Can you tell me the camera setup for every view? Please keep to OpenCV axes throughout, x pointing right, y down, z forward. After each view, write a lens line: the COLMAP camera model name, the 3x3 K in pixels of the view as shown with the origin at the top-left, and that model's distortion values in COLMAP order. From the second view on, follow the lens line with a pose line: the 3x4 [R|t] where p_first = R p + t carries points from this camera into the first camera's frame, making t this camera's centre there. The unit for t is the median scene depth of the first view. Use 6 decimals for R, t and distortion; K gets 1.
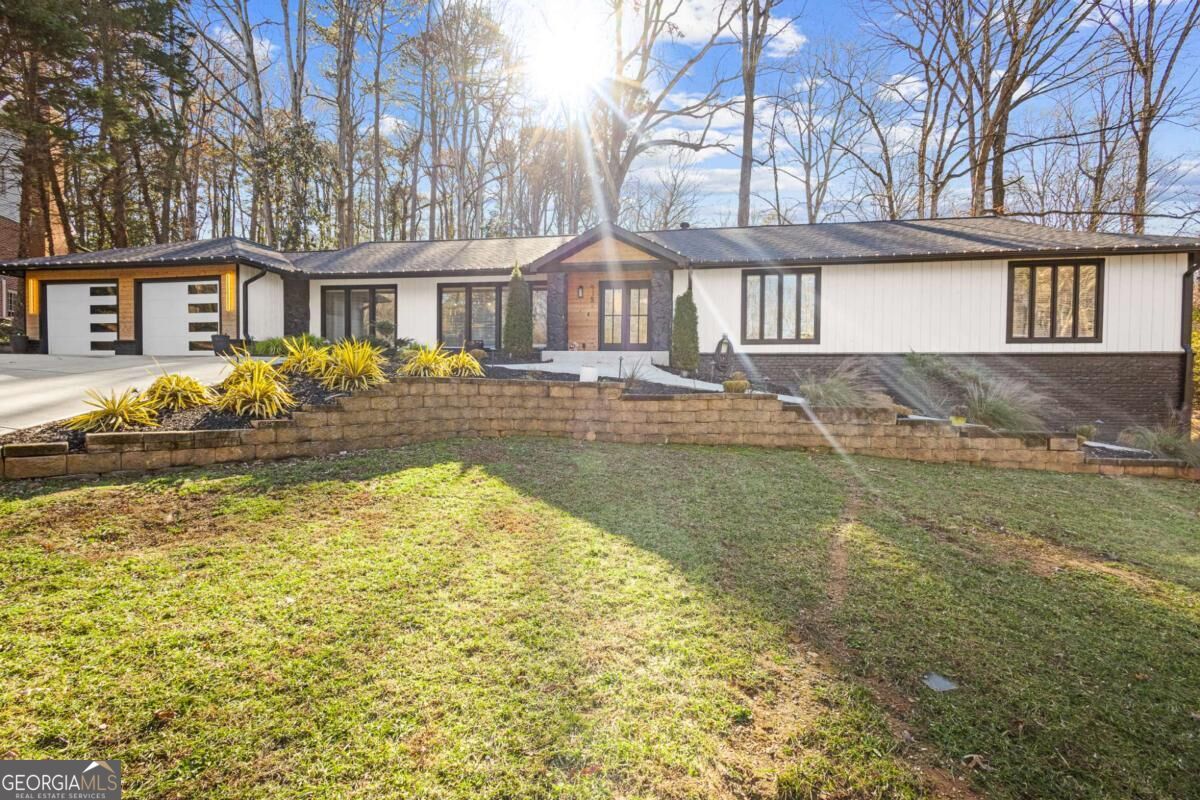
lens RADIAL K [[543.8, 0, 595.3], [0, 543.8, 393.7], [0, 0, 1]] dist [0.005896, 0.000017]
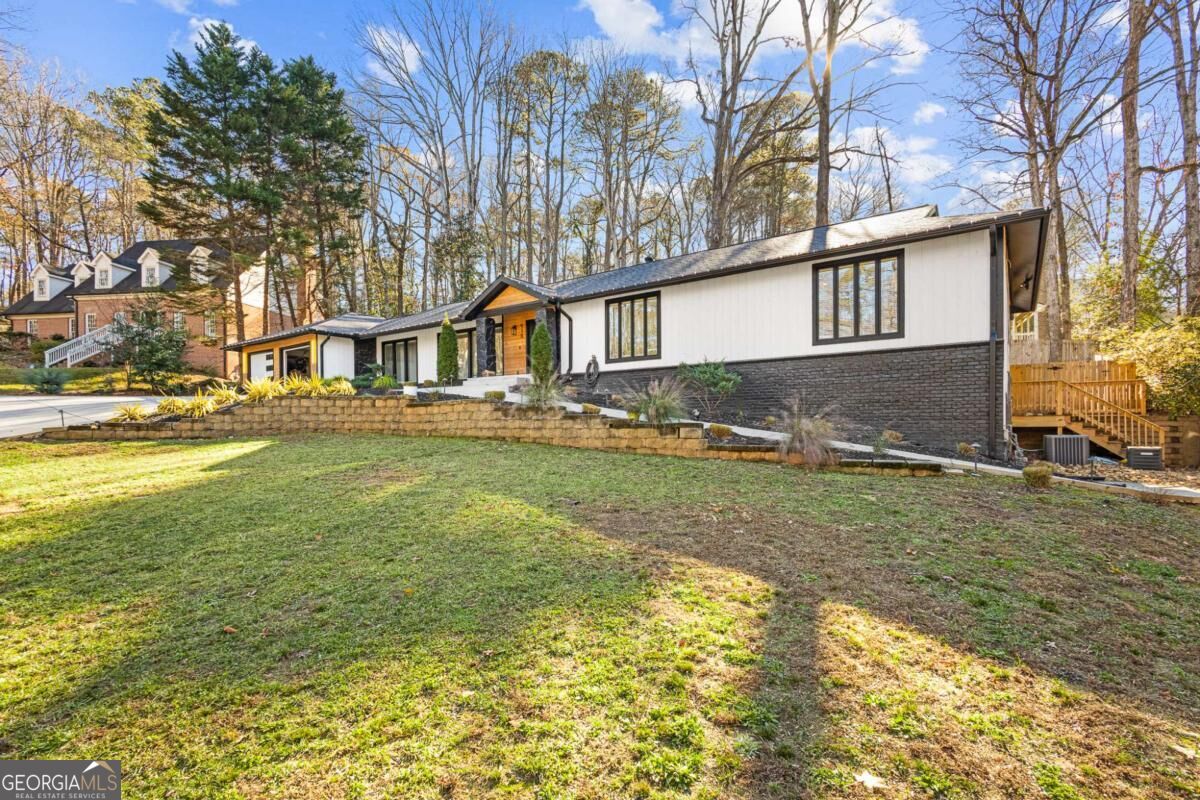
lens RADIAL K [[561.4, 0, 598.2], [0, 561.4, 417.5], [0, 0, 1]] dist [0.002179, 0.000011]
pose [[0.899978, -0.023578, -0.435297, 0.744870], [0.013252, 0.999554, -0.026743, 0.055225], [0.435733, 0.018300, 0.899890, -0.092391]]
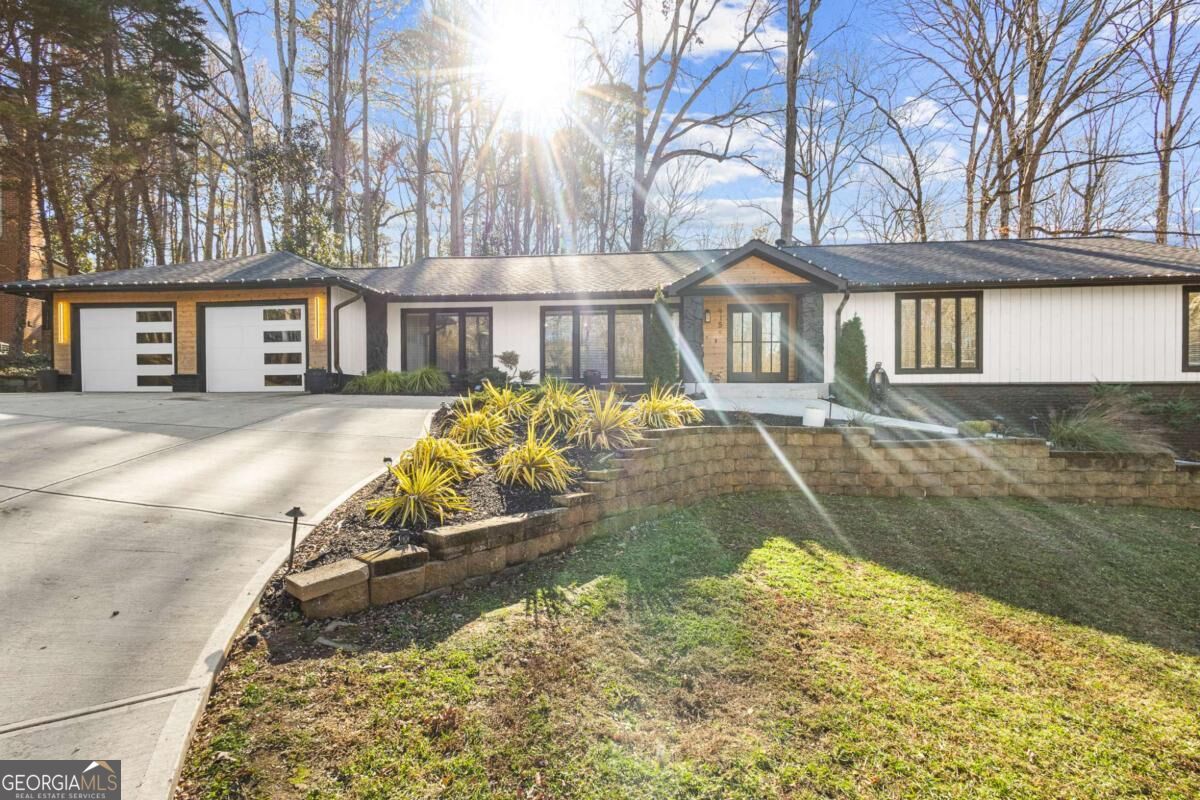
lens RADIAL K [[567.8, 0, 600.0], [0, 567.8, 400.0], [0, 0, 1]] dist [0.005991, 0.000341]
pose [[0.997224, -0.011886, 0.073510, -0.288369], [0.013204, 0.999760, -0.017468, -0.035035], [-0.073285, 0.018390, 0.997141, 0.076211]]
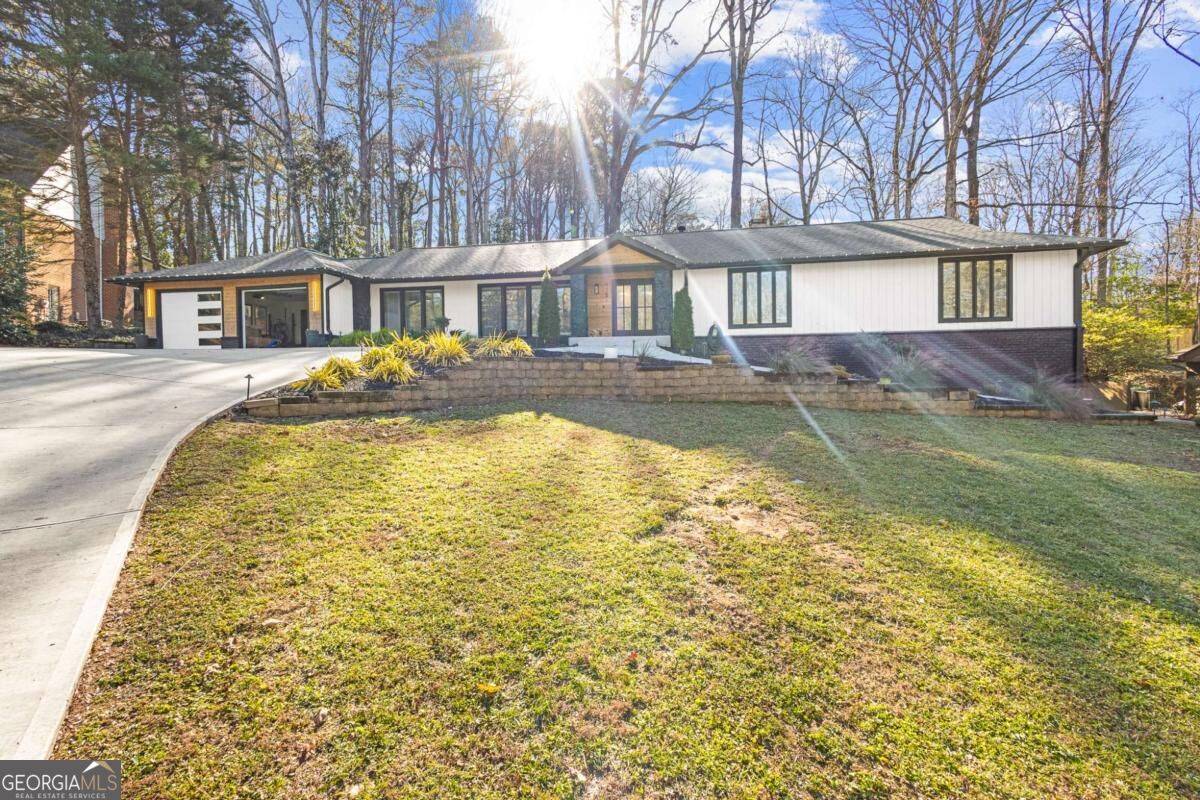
lens RADIAL K [[552.5, 0, 594.0], [0, 552.5, 378.2], [0, 0, 1]] dist [0.006838, 0.000742]
pose [[0.999731, -0.022423, -0.005867, -0.032101], [0.022367, 0.999705, -0.009471, 0.025989], [0.006077, 0.009337, 0.999938, -0.247876]]
